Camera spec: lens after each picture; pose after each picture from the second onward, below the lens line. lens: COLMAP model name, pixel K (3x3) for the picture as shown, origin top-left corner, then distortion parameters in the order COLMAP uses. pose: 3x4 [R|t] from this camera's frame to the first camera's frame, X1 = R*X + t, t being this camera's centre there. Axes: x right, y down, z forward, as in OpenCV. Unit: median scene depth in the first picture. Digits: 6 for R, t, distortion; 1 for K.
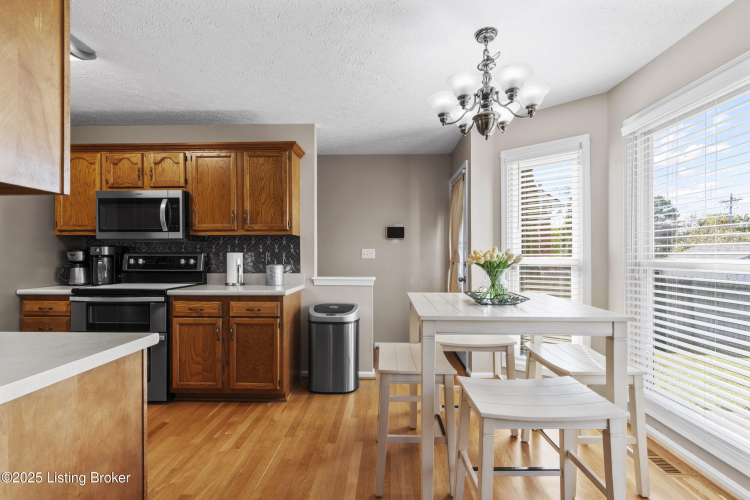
lens RADIAL K [[354.5, 0, 375.0], [0, 354.5, 250.0], [0, 0, 1]] dist [-0.000217, 0.000107]
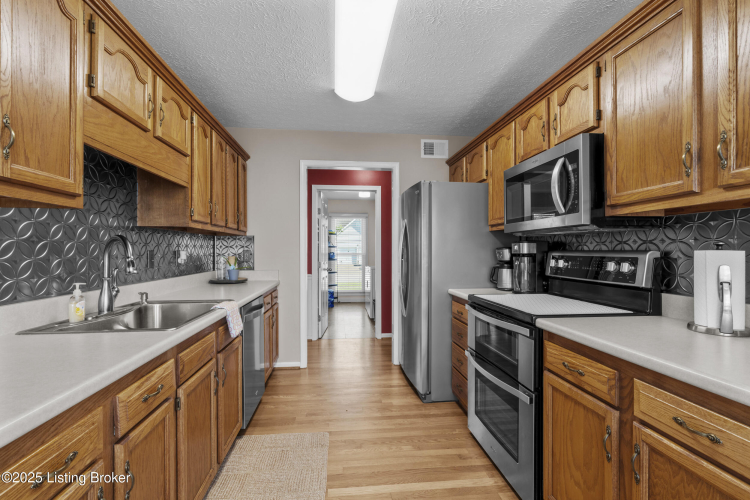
lens RADIAL K [[354.5, 0, 375.0], [0, 354.5, 250.0], [0, 0, 1]] dist [-0.000217, 0.000107]
pose [[0.143103, -0.003151, -0.989703, -0.059700], [0.014284, 0.999897, -0.001118, 0.002422], [0.989605, -0.013977, 0.143133, 0.592593]]
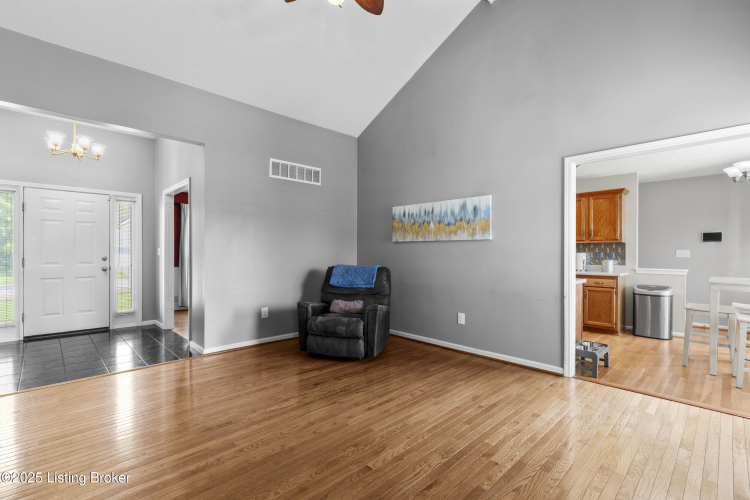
lens RADIAL K [[342.3, 0, 377.1], [0, 342.3, 257.4], [0, 0, 1]] dist [-0.000514, 0.000022]
pose [[0.723233, 0.010713, -0.690521, 0.052192], [0.005280, 0.999765, 0.021042, -0.011219], [0.690584, -0.018864, 0.723006, -0.993960]]
